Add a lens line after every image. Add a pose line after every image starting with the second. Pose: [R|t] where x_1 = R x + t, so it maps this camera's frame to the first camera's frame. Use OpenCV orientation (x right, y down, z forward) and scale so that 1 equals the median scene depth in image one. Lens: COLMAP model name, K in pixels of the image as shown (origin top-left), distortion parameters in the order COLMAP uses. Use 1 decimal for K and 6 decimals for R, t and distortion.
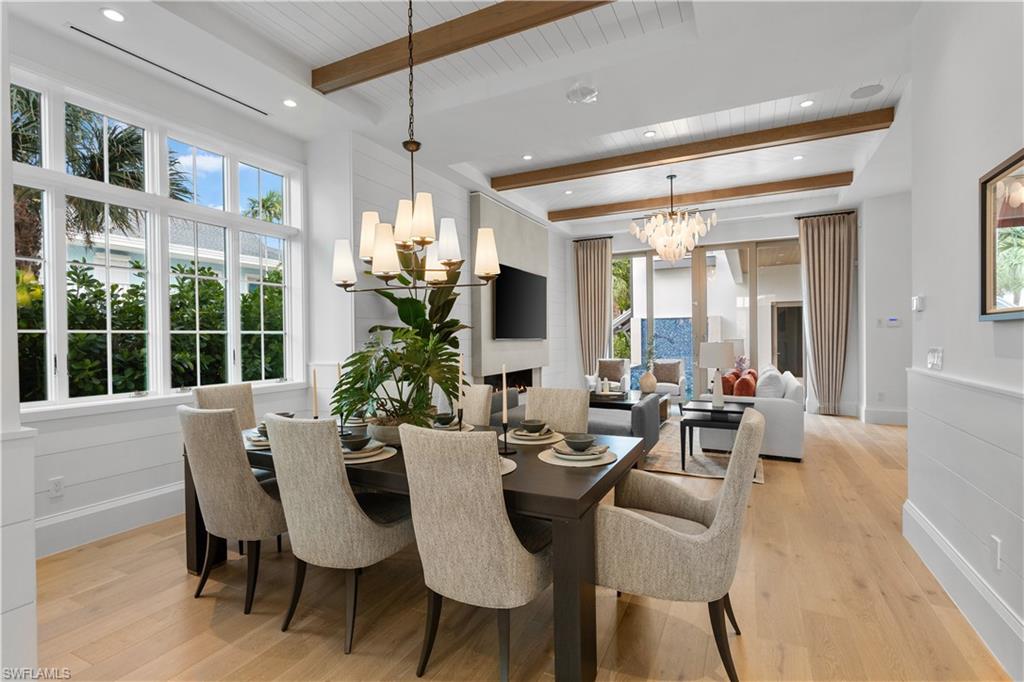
lens RADIAL K [[489.8, 0, 510.2], [0, 489.8, 342.5], [0, 0, 1]] dist [0.021689, 0.000222]
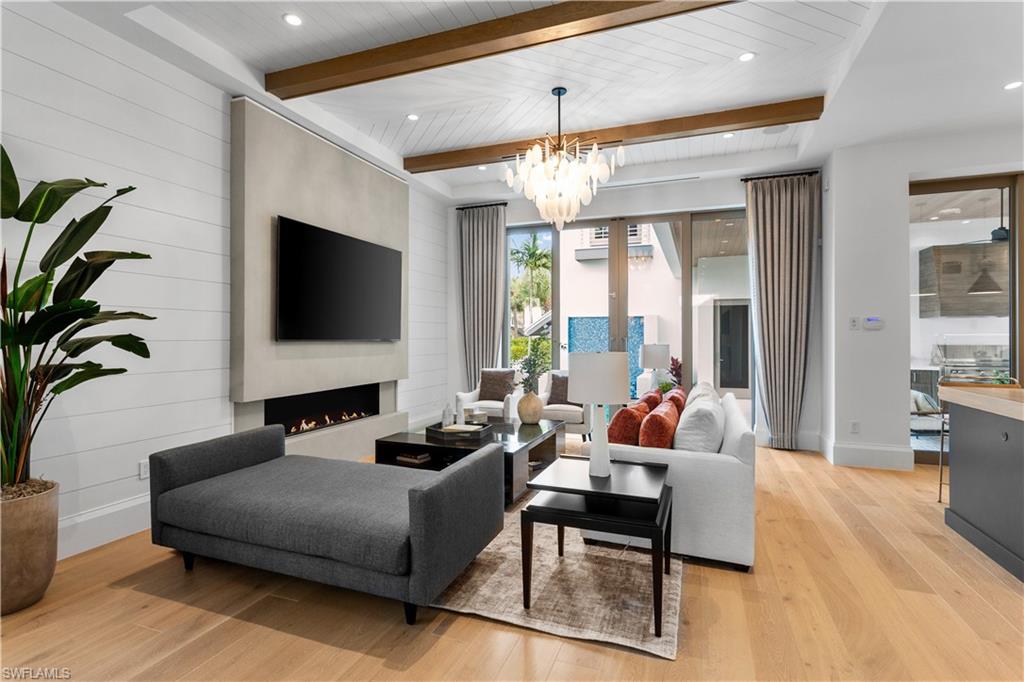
lens RADIAL K [[489.8, 0, 512.1], [0, 489.8, 336.0], [0, 0, 1]] dist [0.021689, 0.000222]
pose [[0.996019, 0.011827, 0.088352, 0.183408], [-0.010721, 0.999858, -0.012982, -0.007045], [-0.088493, 0.011983, 0.996005, 0.316300]]
